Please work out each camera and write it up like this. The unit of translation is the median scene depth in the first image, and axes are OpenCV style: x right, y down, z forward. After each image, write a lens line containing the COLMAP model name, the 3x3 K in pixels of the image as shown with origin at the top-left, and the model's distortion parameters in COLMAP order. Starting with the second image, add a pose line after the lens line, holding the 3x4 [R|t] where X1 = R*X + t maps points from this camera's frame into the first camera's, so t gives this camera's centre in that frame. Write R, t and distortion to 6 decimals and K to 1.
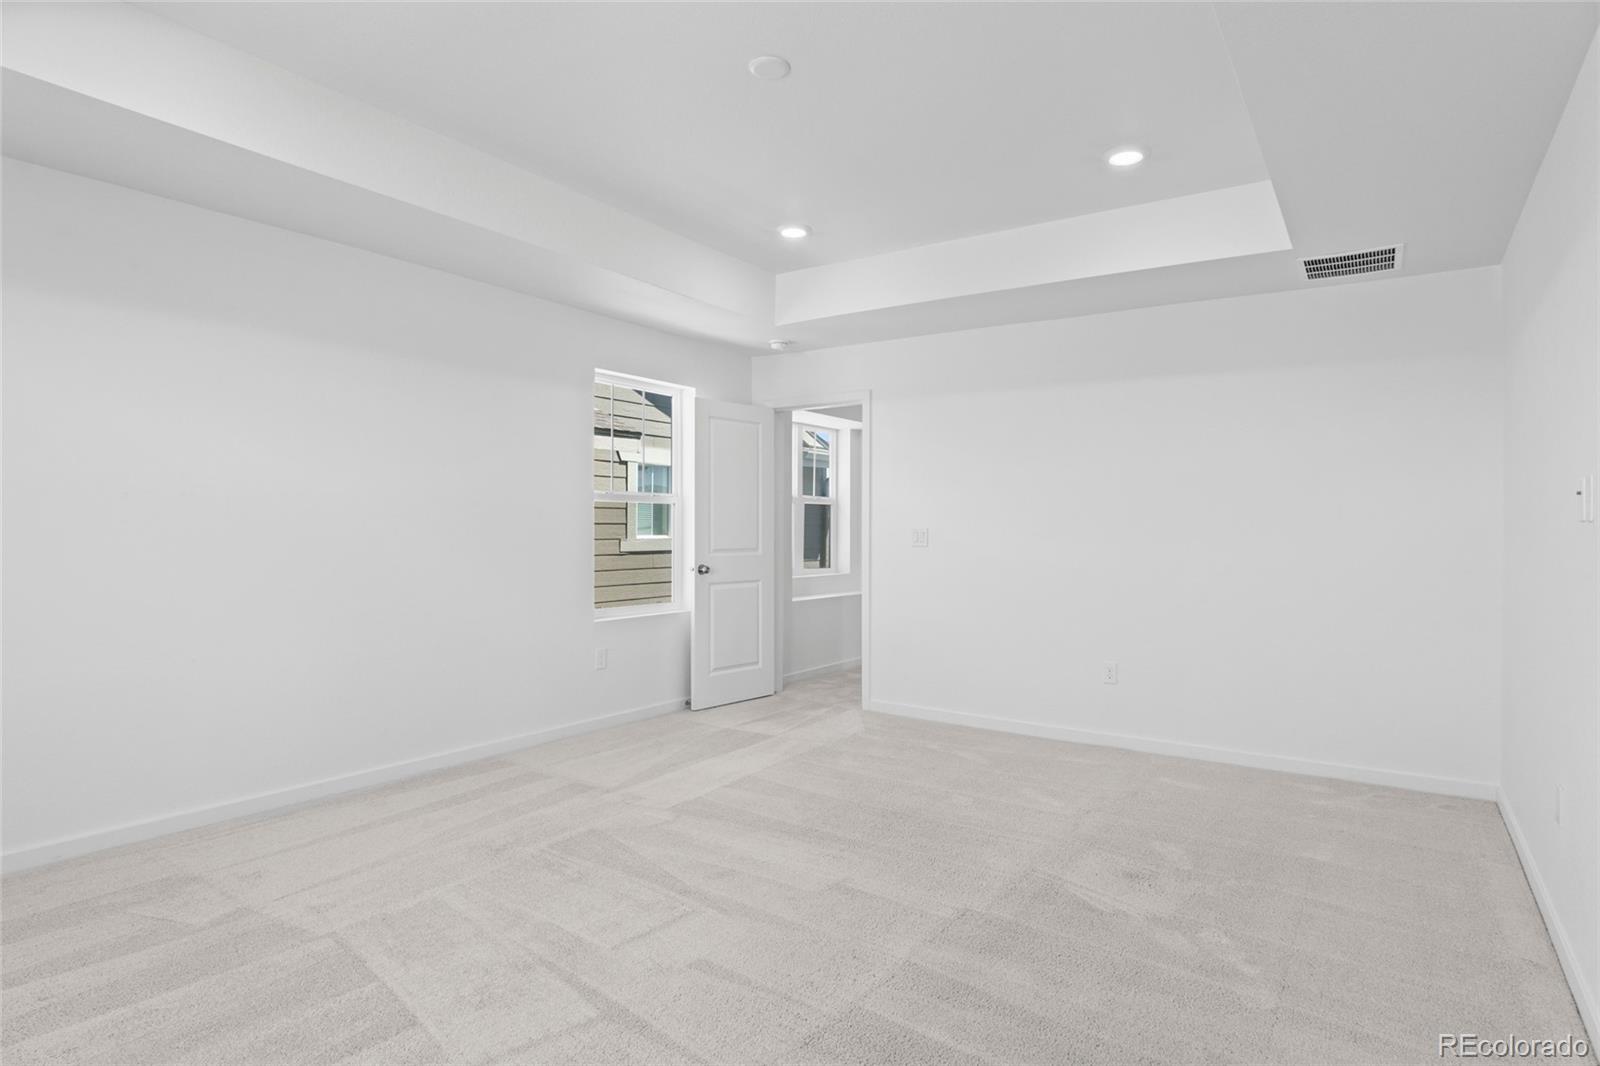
lens RADIAL K [[883.9, 0, 799.9], [0, 883.9, 508.3], [0, 0, 1]] dist [-0.033950, 0.008585]
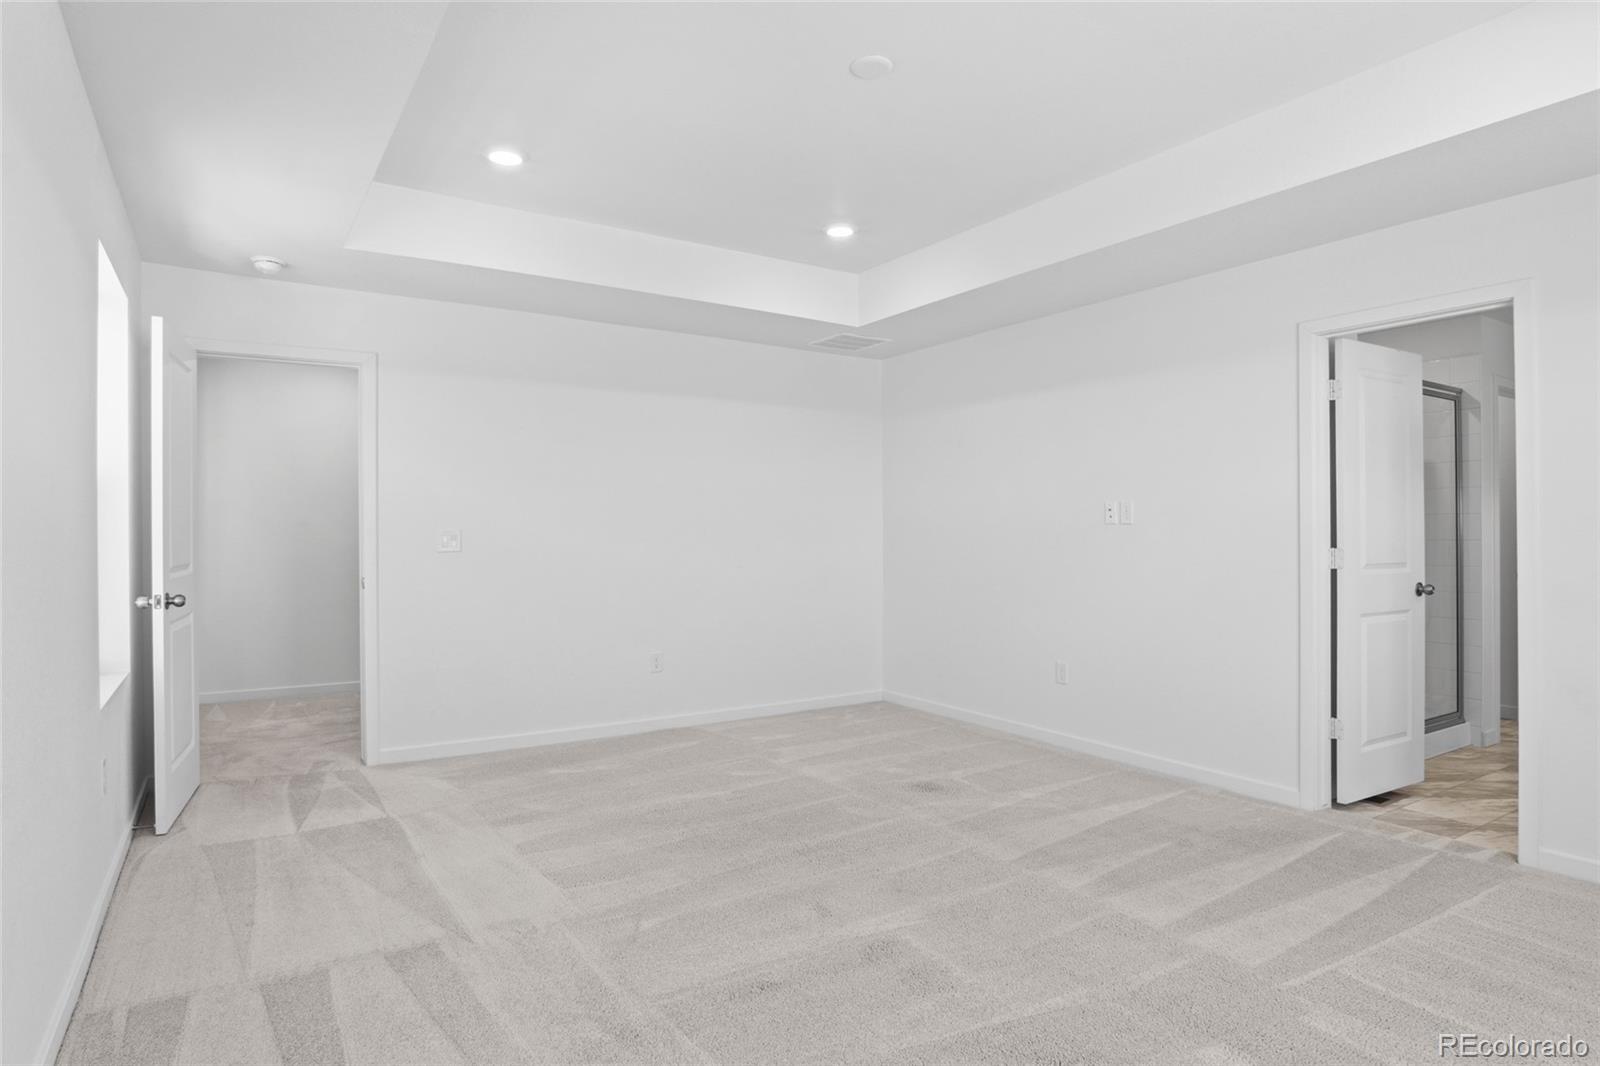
lens RADIAL K [[883.9, 0, 799.9], [0, 883.9, 508.3], [0, 0, 1]] dist [-0.033950, 0.008585]
pose [[0.374636, 0.015441, 0.927043, -0.647006], [-0.018076, 0.999793, -0.009348, 0.004613], [-0.926996, -0.013255, 0.374838, 0.467921]]
